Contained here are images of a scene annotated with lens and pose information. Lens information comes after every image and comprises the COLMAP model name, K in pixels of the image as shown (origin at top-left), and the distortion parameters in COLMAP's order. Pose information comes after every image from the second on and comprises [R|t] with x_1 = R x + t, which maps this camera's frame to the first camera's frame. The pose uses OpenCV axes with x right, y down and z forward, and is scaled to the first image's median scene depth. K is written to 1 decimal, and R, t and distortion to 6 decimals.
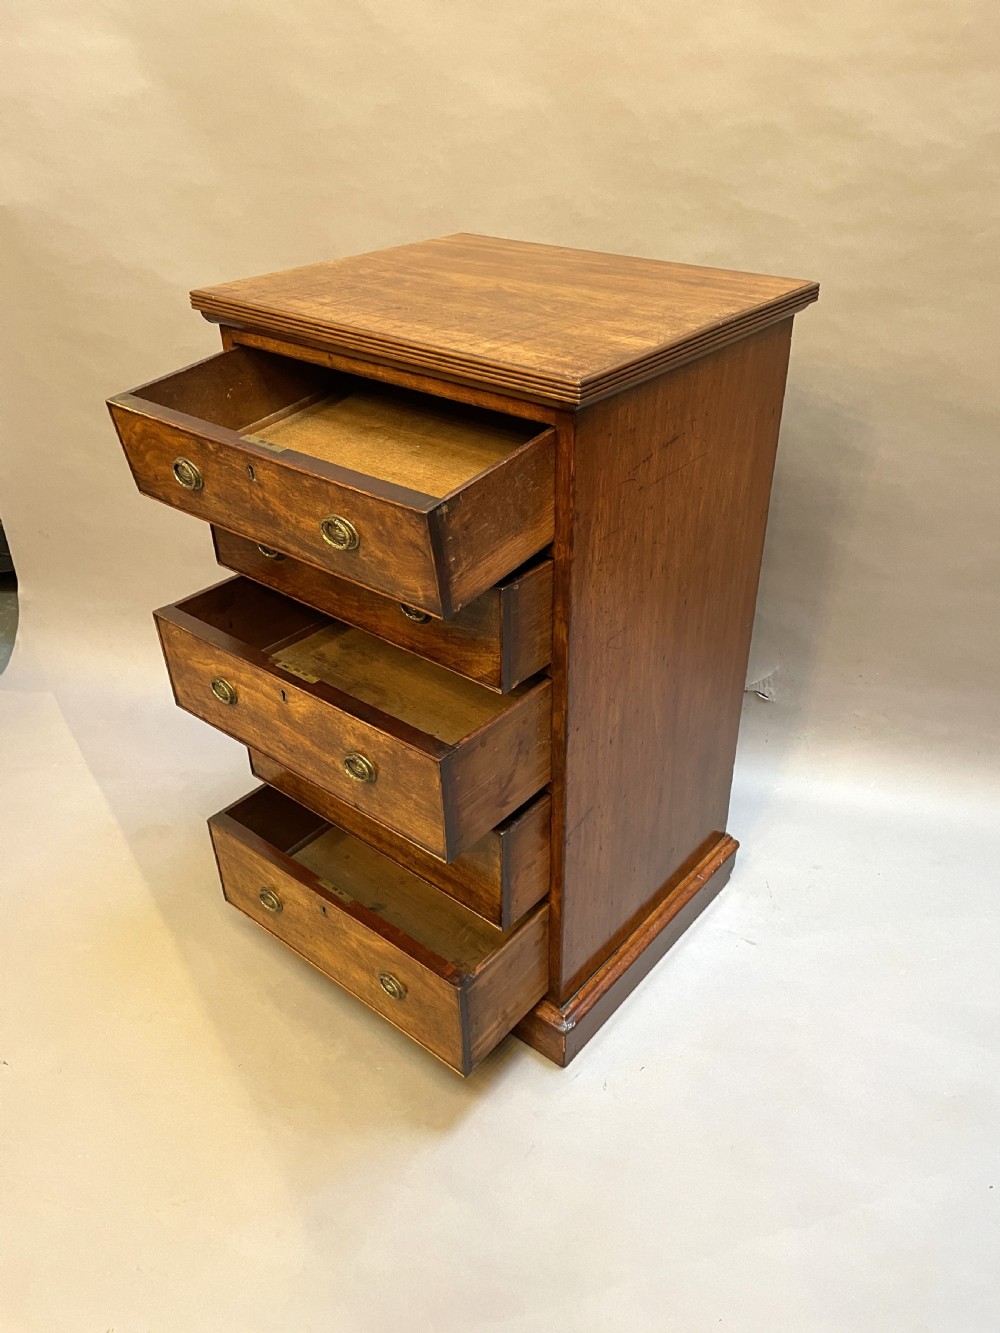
lens RADIAL K [[1014.2, 0, 512.1], [0, 1014.2, 677.5], [0, 0, 1]] dist [0.068372, -0.093299]
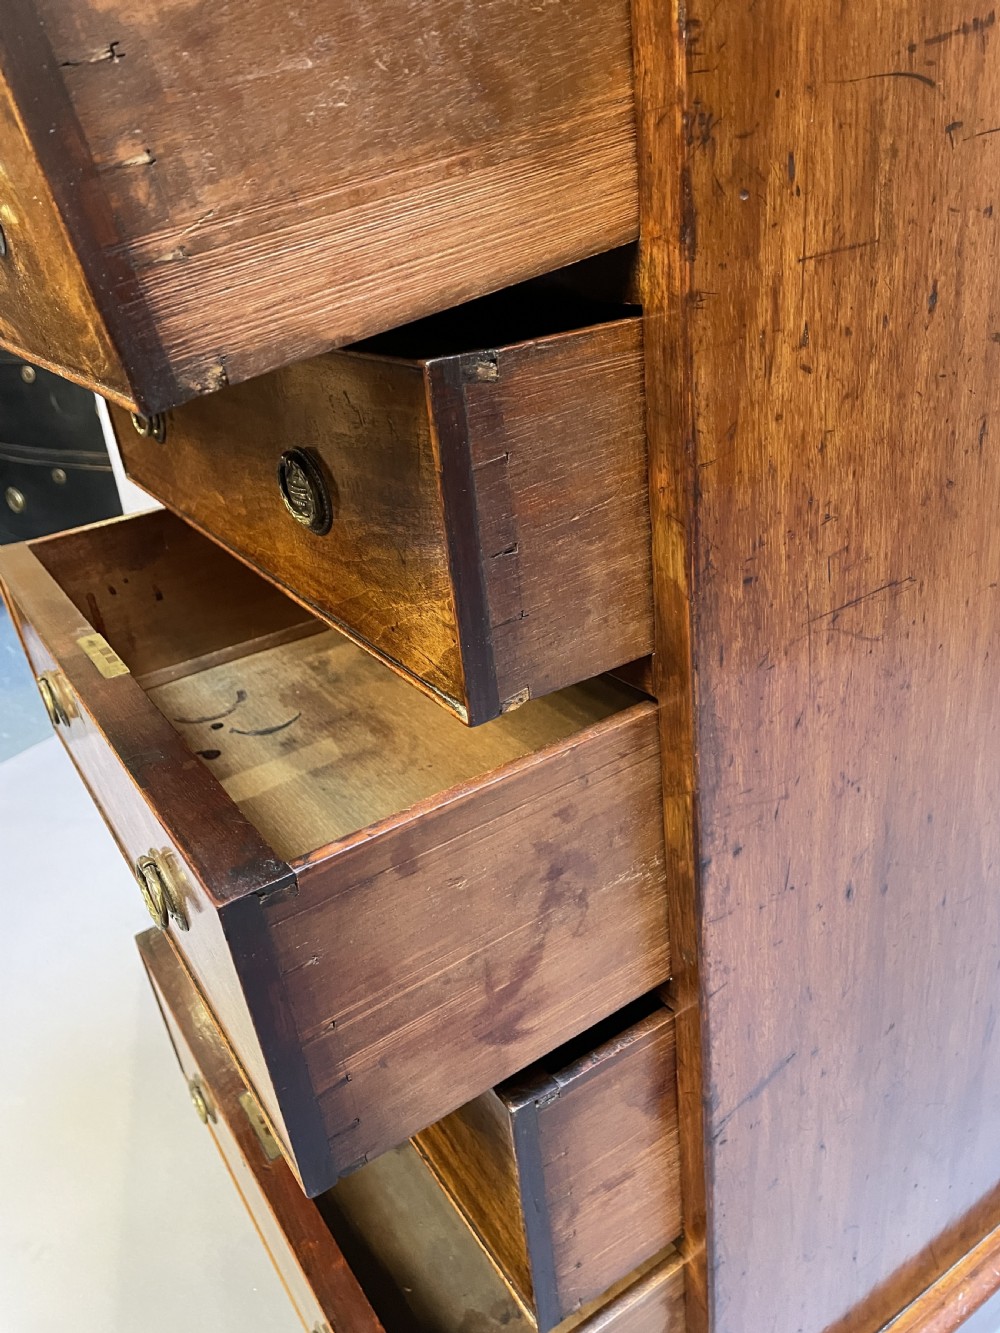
lens RADIAL K [[1014.2, 0, 491.5], [0, 1014.2, 672.2], [0, 0, 1]] dist [0.068372, -0.093299]
pose [[0.946068, 0.053909, -0.319451, 0.100510], [-0.082532, 0.993629, -0.076745, 0.023878], [0.313278, 0.098971, 0.944490, 0.658933]]
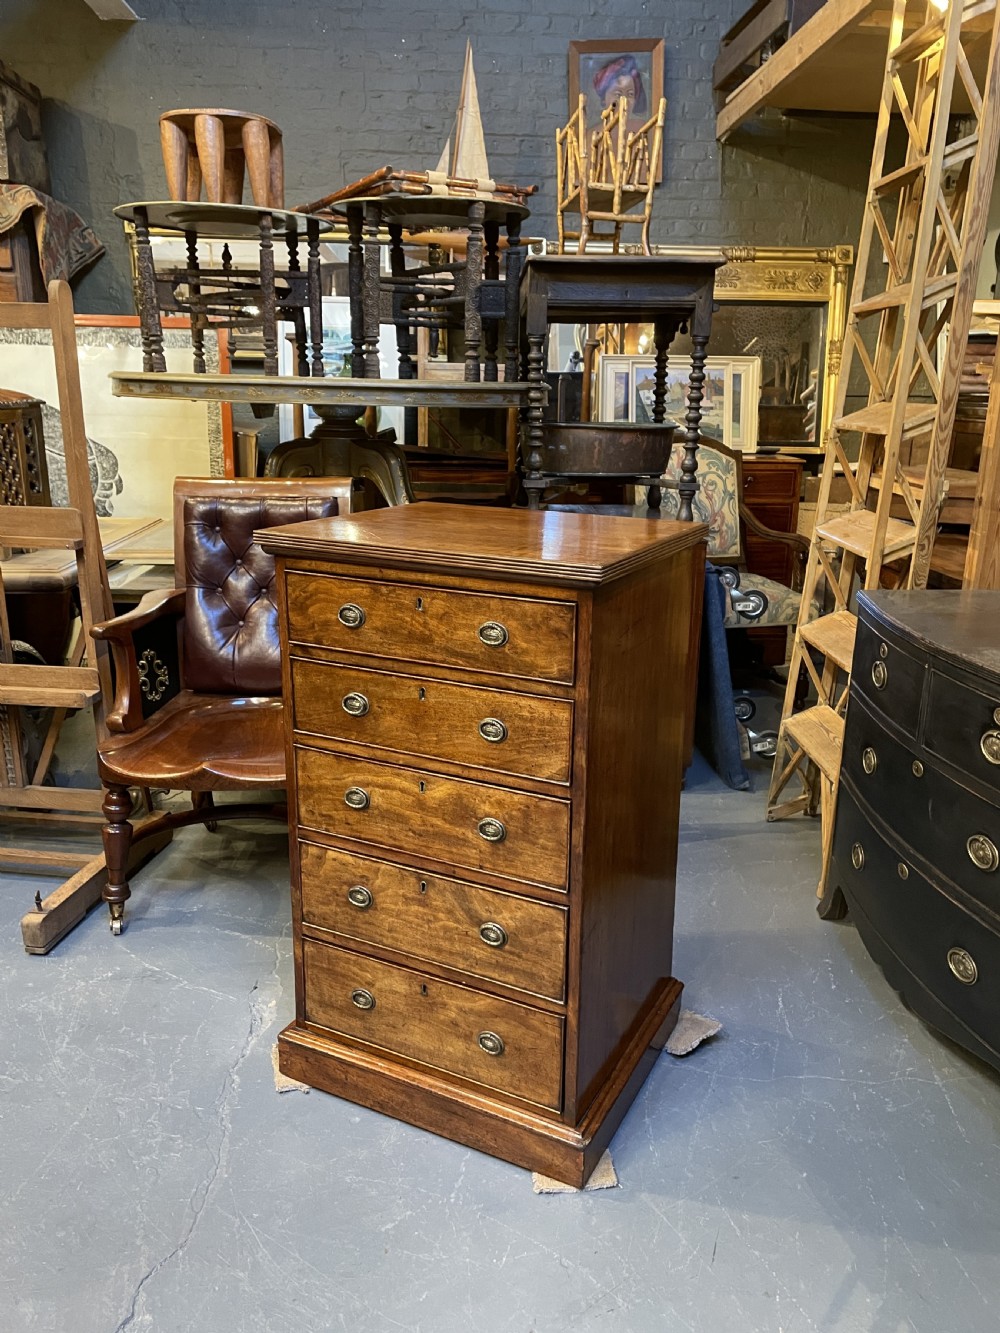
lens RADIAL K [[1014.2, 0, 504.7], [0, 1014.2, 657.6], [0, 0, 1]] dist [0.068372, -0.093299]
pose [[0.977883, -0.036187, 0.206000, -0.308351], [0.098026, 0.949343, -0.298563, 0.211048], [-0.184761, 0.312153, 0.931893, -0.239503]]
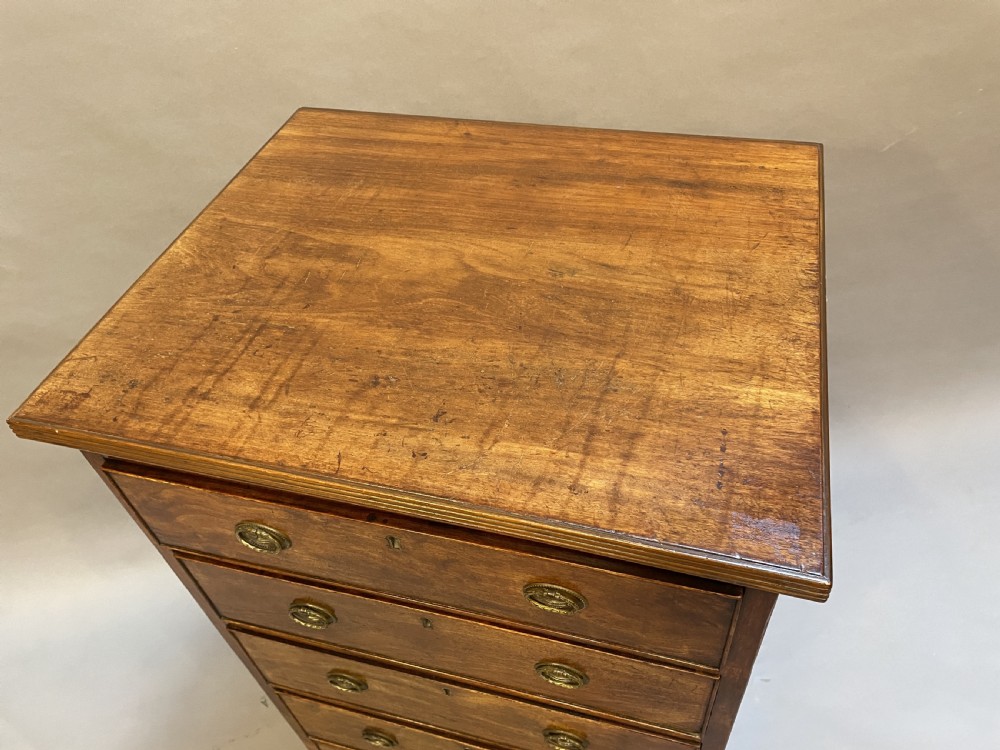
lens RADIAL K [[760.8, 0, 510.2], [0, 760.8, 374.6], [0, 0, 1]] dist [0.068372, -0.093299]
pose [[0.913542, -0.331570, 0.235591, -0.152492], [0.276361, 0.930964, 0.238602, -0.477728], [-0.298440, -0.152865, 0.942107, 0.518593]]
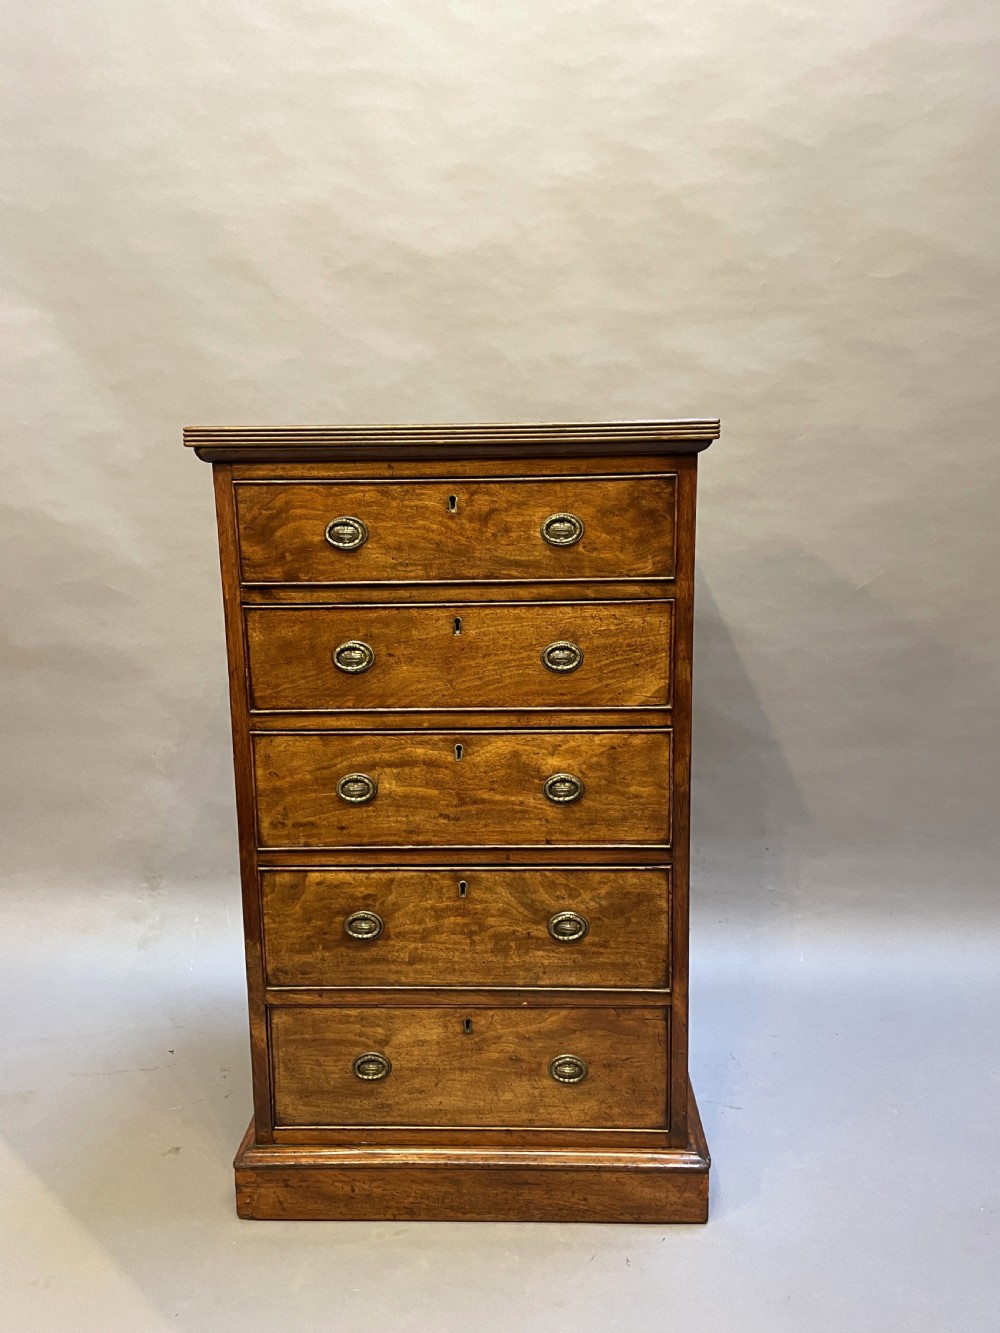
lens RADIAL K [[1014.2, 0, 497.8], [0, 1014.2, 671.8], [0, 0, 1]] dist [0.068372, -0.093299]
pose [[0.801997, -0.127301, 0.583606, -0.720904], [0.336824, 0.903260, -0.265840, 0.170764], [-0.493306, 0.409776, 0.767290, 0.276489]]
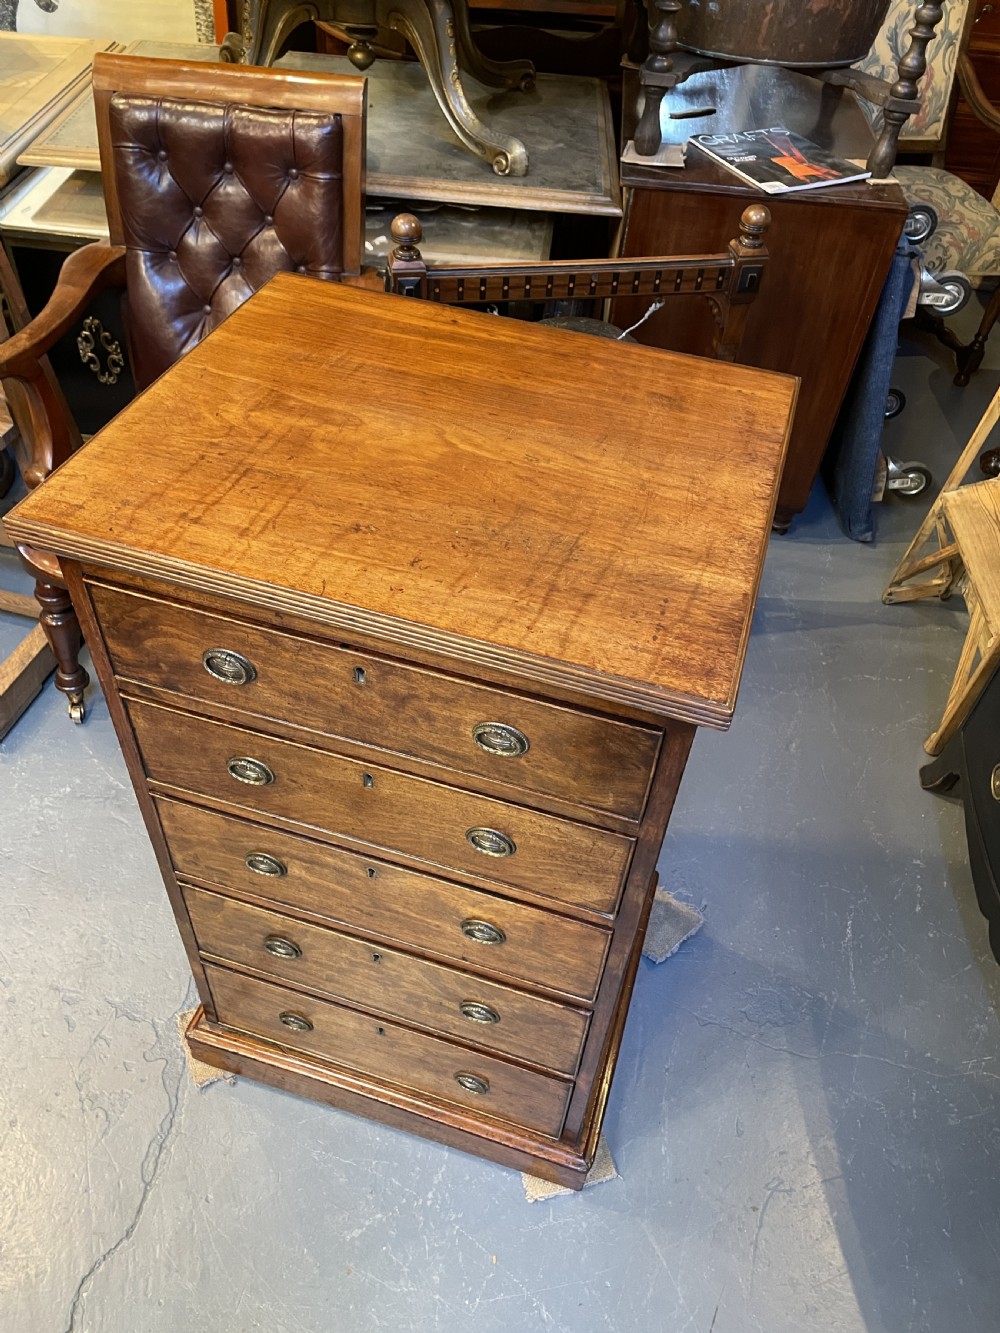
lens RADIAL K [[1014.2, 0, 495.9], [0, 1014.2, 689.0], [0, 0, 1]] dist [0.068372, -0.093299]
pose [[0.928541, -0.224221, 0.295867, -0.268435], [0.148488, 0.954783, 0.257568, -0.439034], [-0.340240, -0.195229, 0.919849, 0.290407]]
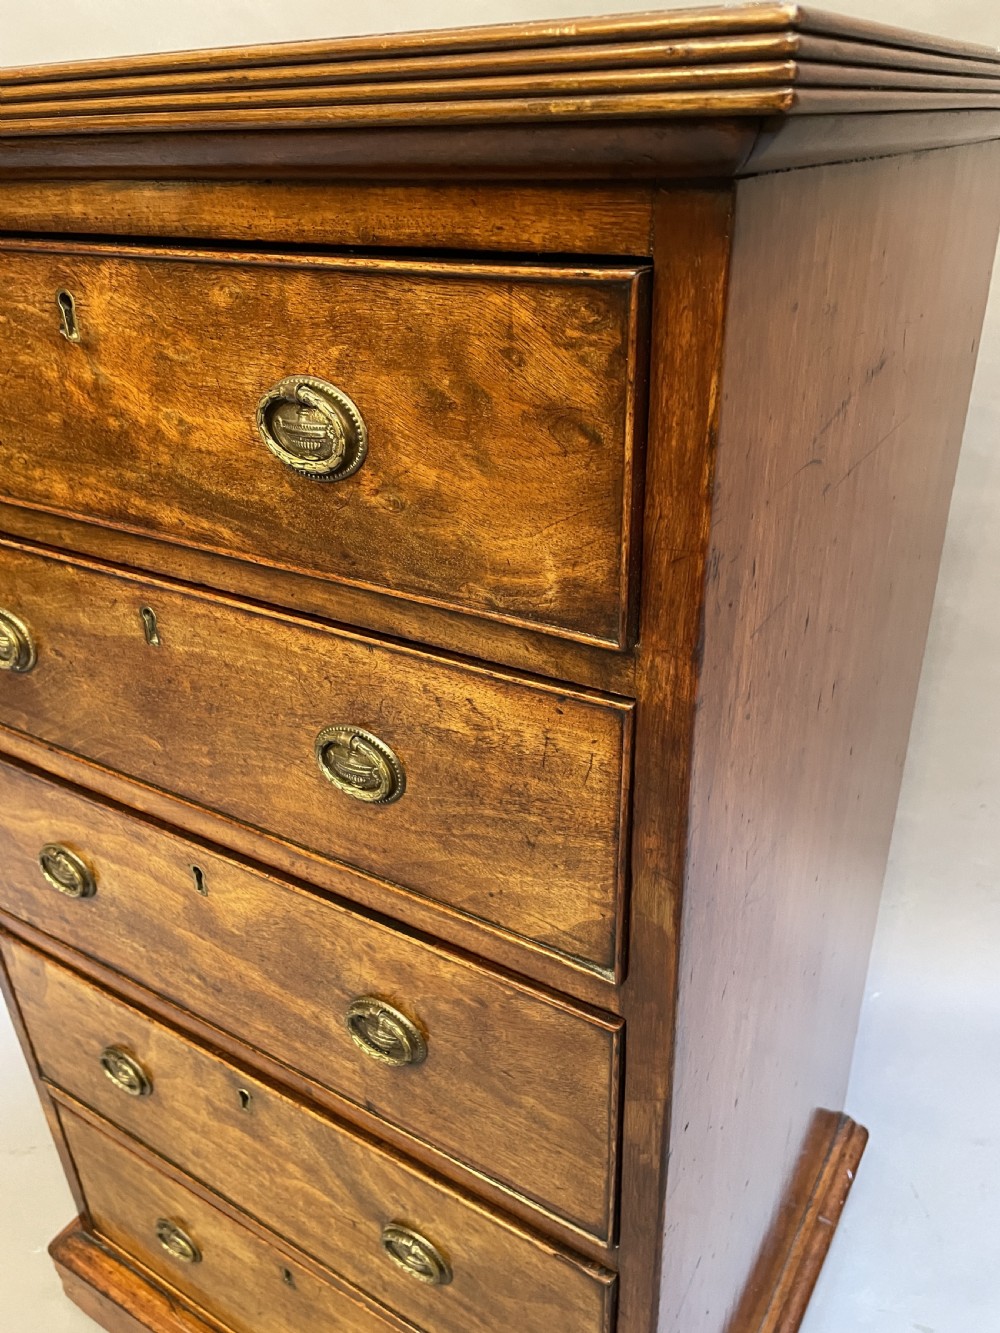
lens RADIAL K [[1014.2, 0, 503.6], [0, 1014.2, 666.0], [0, 0, 1]] dist [0.068372, -0.093299]
pose [[0.991993, -0.075663, 0.101123, -0.031680], [0.084790, 0.992395, -0.089230, -0.098166], [-0.093602, 0.097090, 0.990864, 0.645451]]
